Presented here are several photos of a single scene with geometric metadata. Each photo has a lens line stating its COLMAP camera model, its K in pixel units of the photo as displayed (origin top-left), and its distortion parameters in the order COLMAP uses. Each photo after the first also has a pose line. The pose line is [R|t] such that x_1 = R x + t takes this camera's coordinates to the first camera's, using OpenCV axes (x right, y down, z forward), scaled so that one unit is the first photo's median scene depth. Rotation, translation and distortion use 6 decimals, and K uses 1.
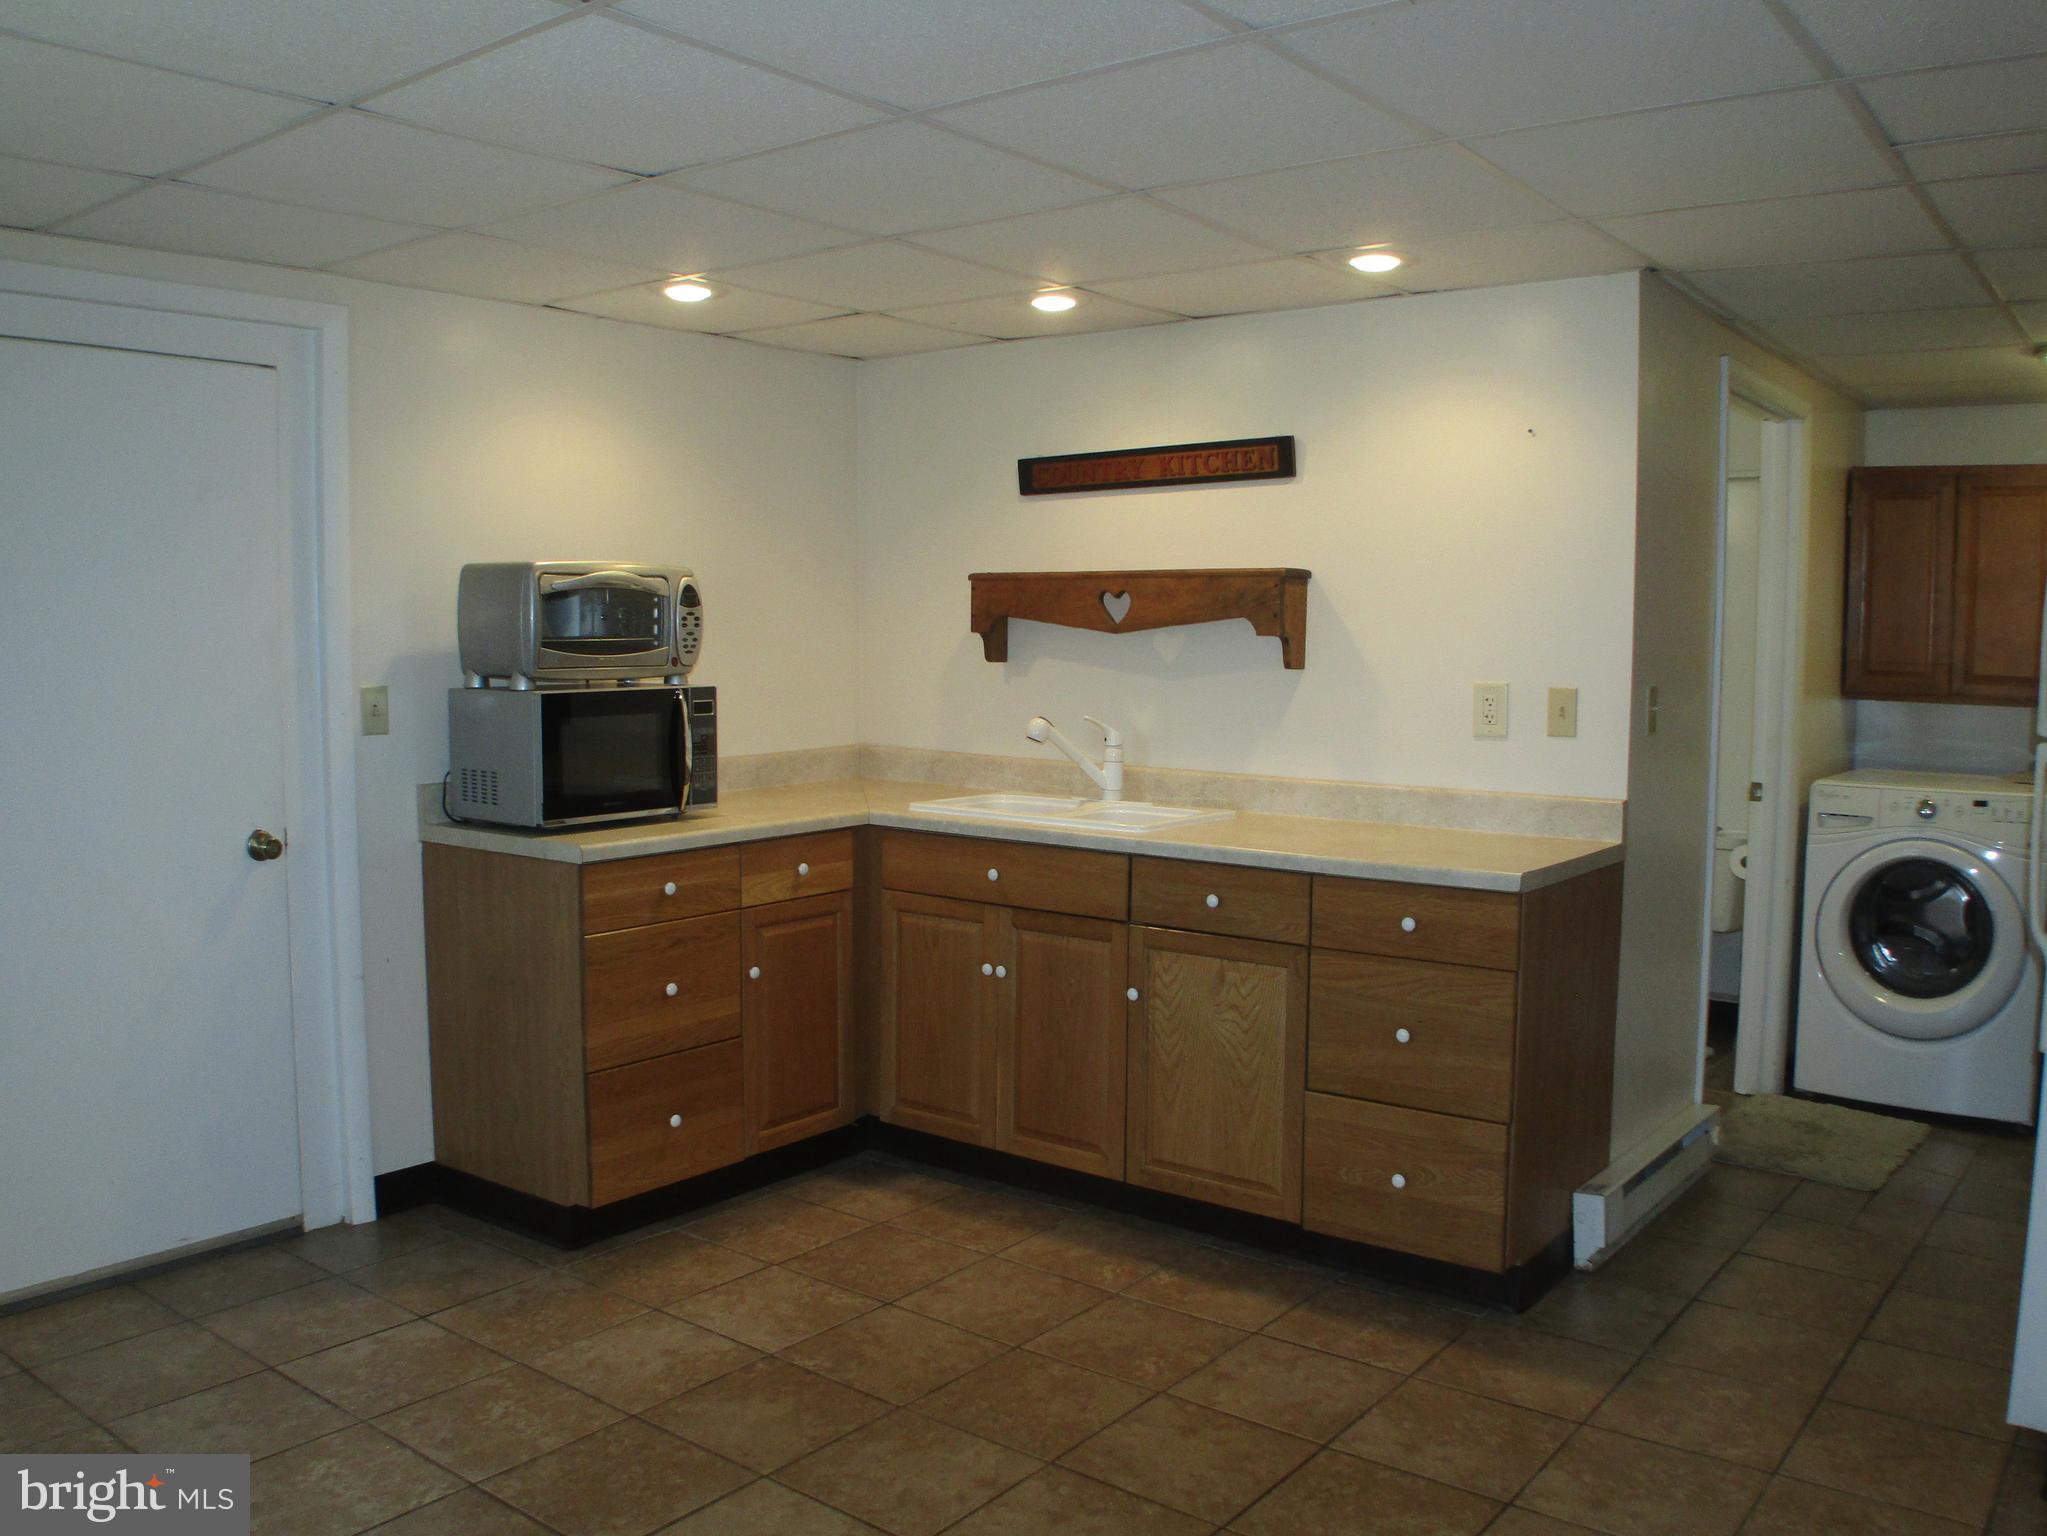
lens RADIAL K [[1697.6, 0, 1006.9], [0, 1697.6, 757.2], [0, 0, 1]] dist [-0.126223, 0.026466]
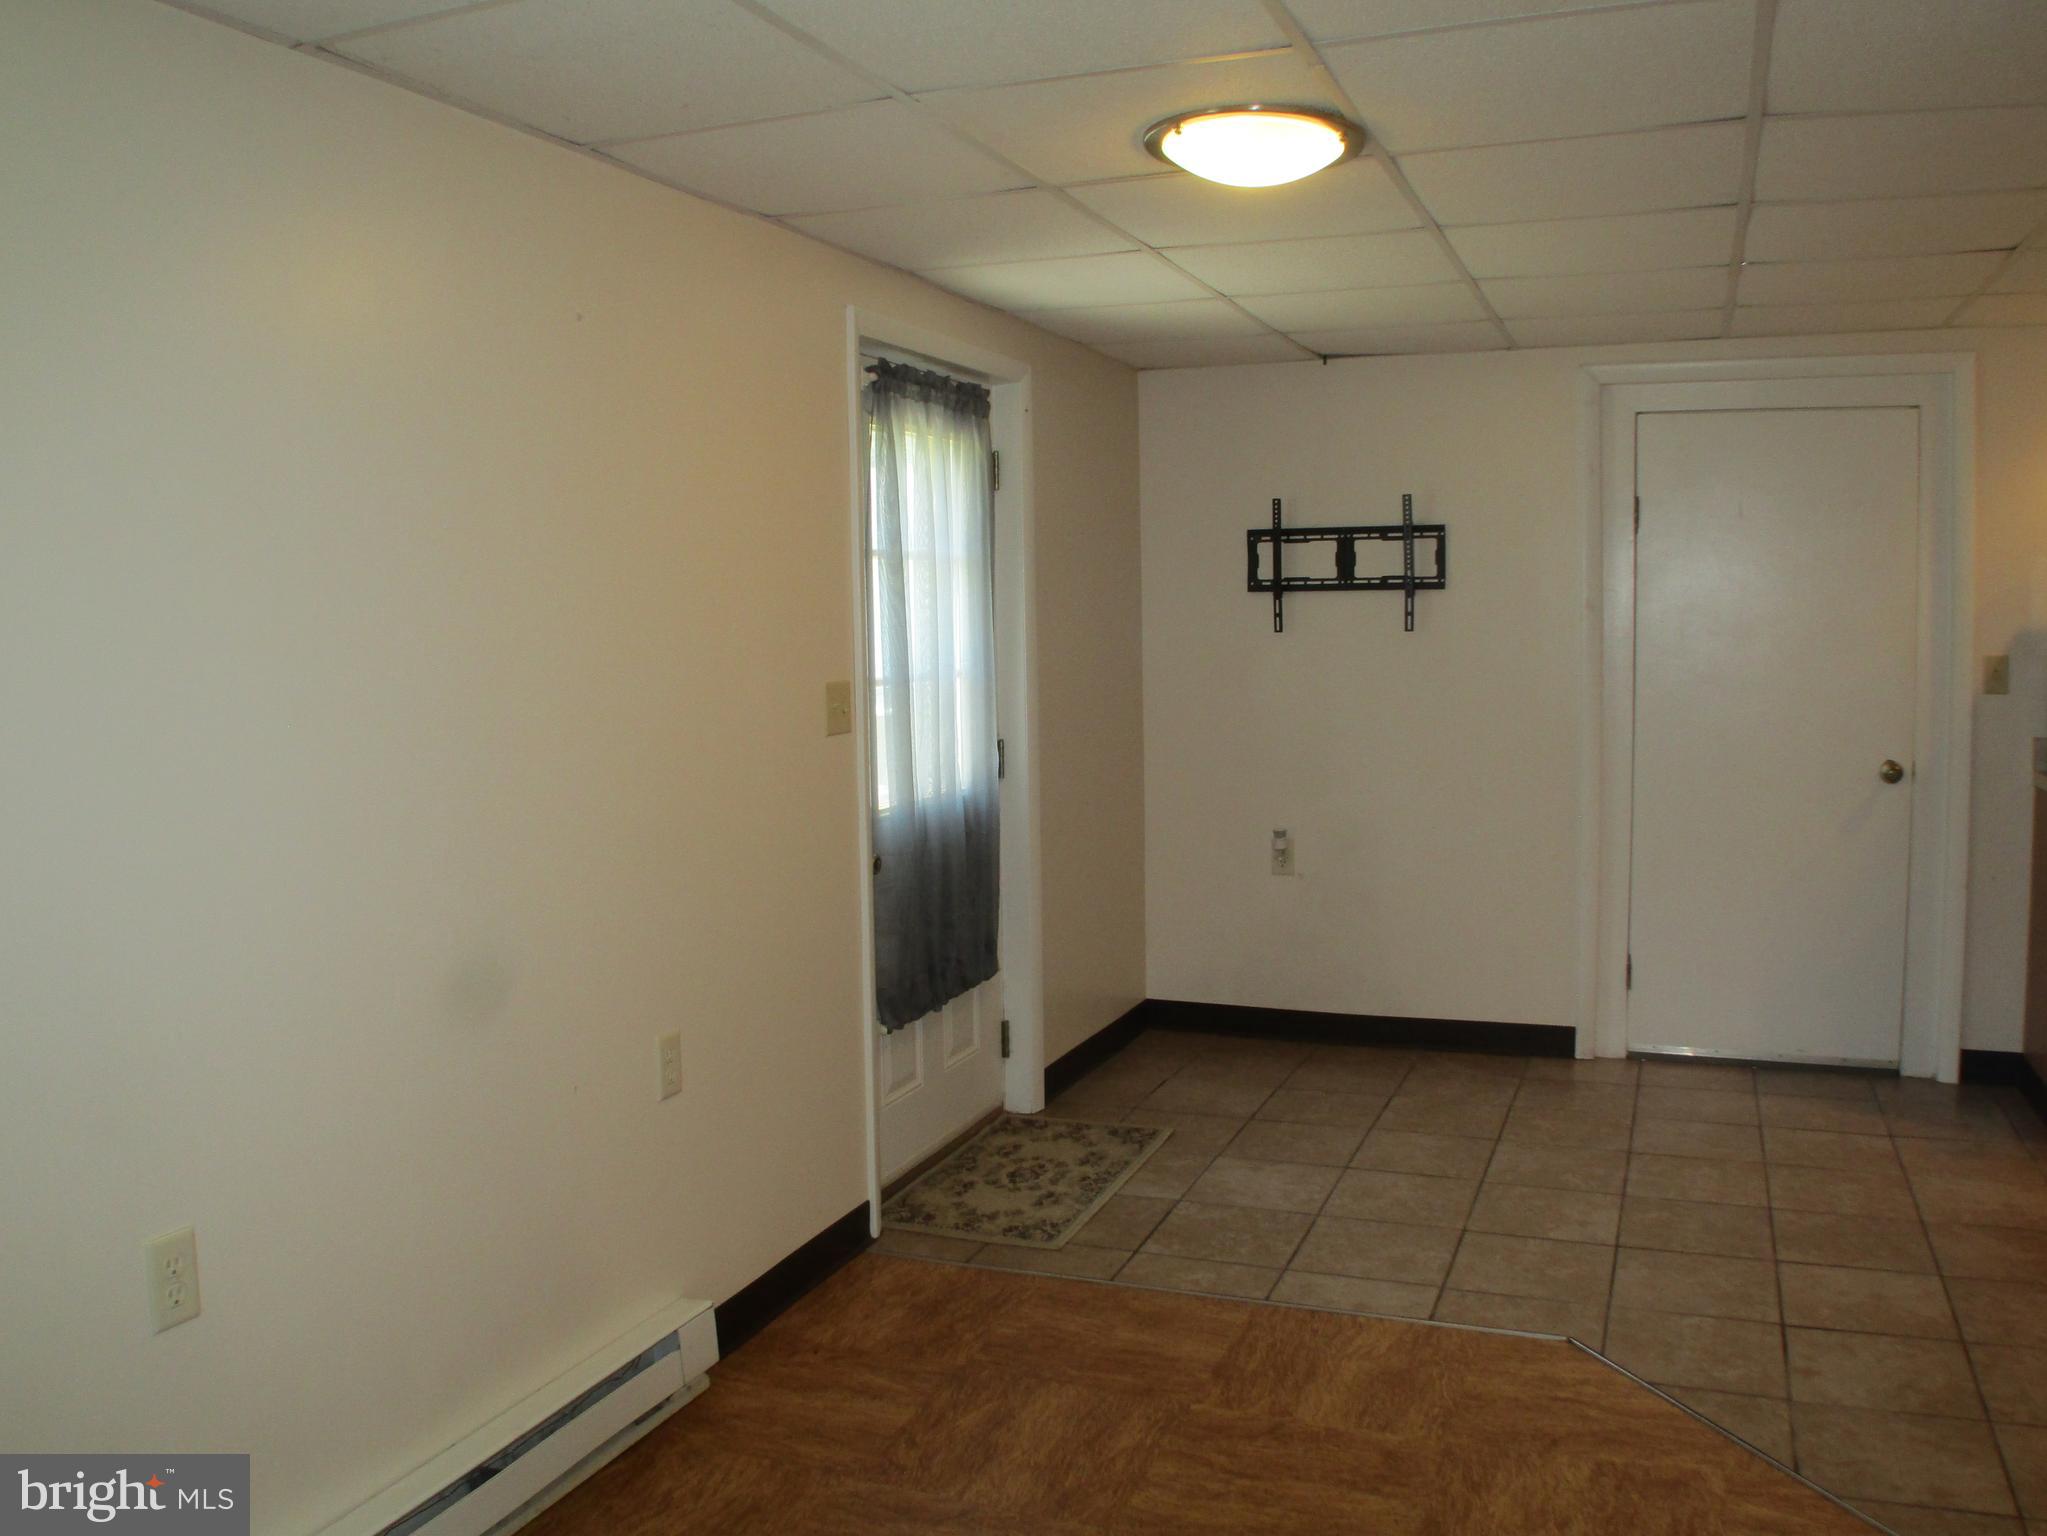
lens RADIAL K [[1697.6, 0, 1023.7], [0, 1697.6, 773.3], [0, 0, 1]] dist [-0.126223, 0.026466]
pose [[0.283111, 0.087901, -0.955050, 0.583335], [-0.062751, 0.995355, 0.073009, 0.002275], [0.957032, 0.039261, 0.287312, -0.035582]]
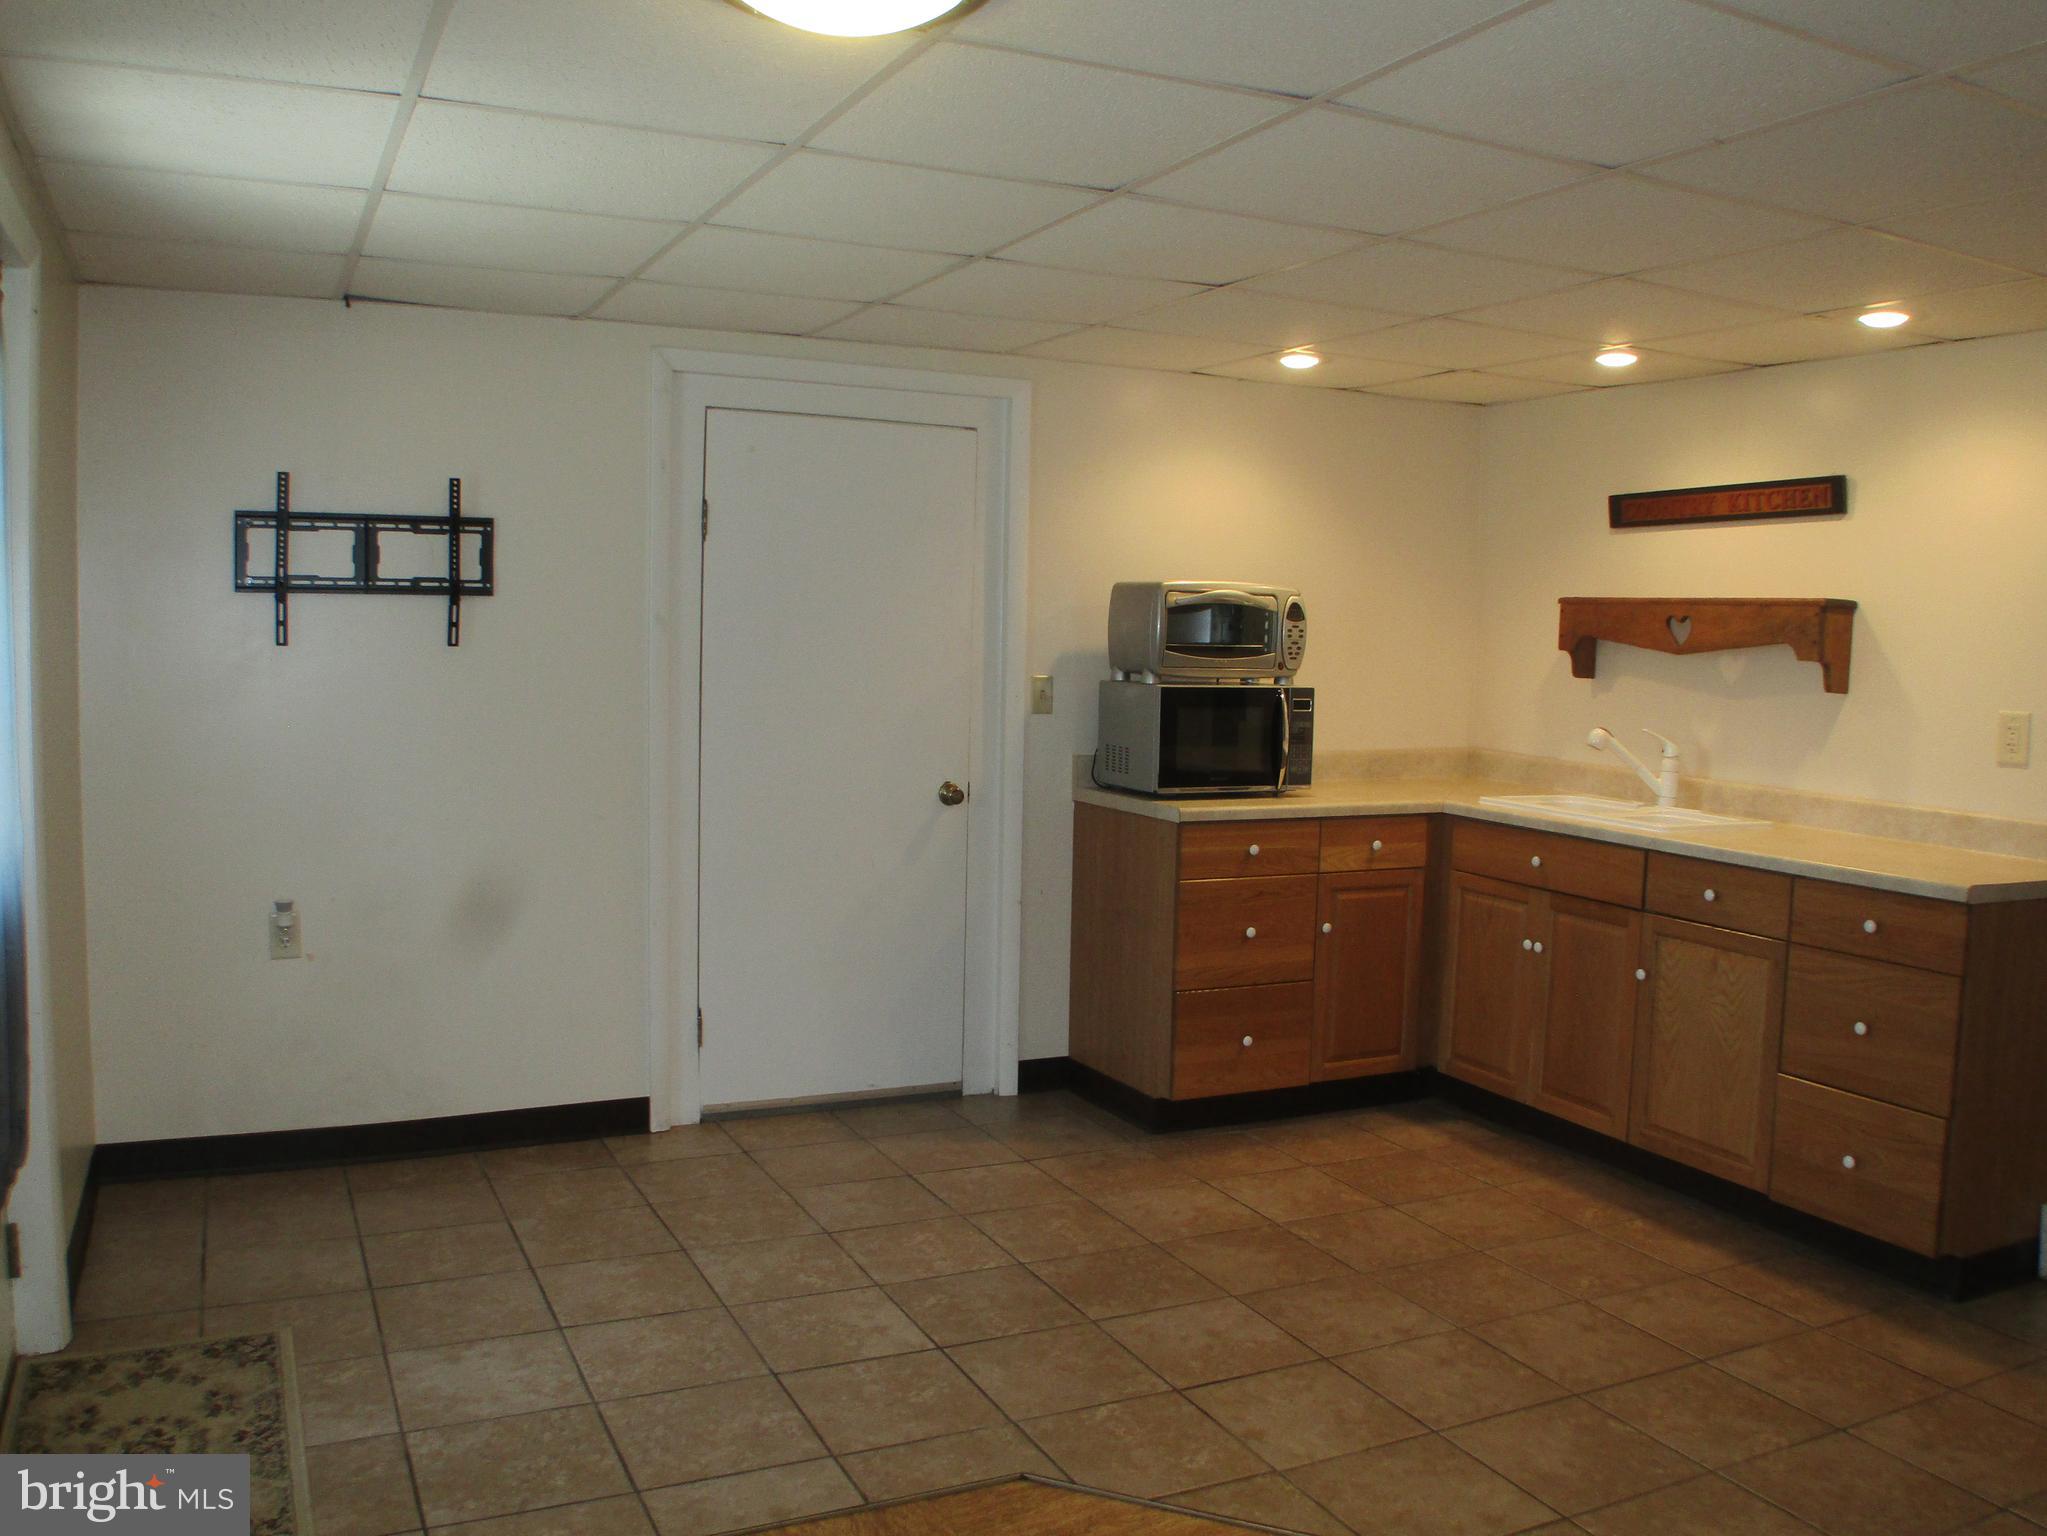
lens RADIAL K [[1697.6, 0, 1020.6], [0, 1697.6, 769.4], [0, 0, 1]] dist [-0.126223, 0.026466]
pose [[0.896748, 0.056655, -0.438899, 0.183104], [-0.057370, 0.998285, 0.011647, 0.014800], [0.438806, 0.014735, 0.898461, -0.178382]]
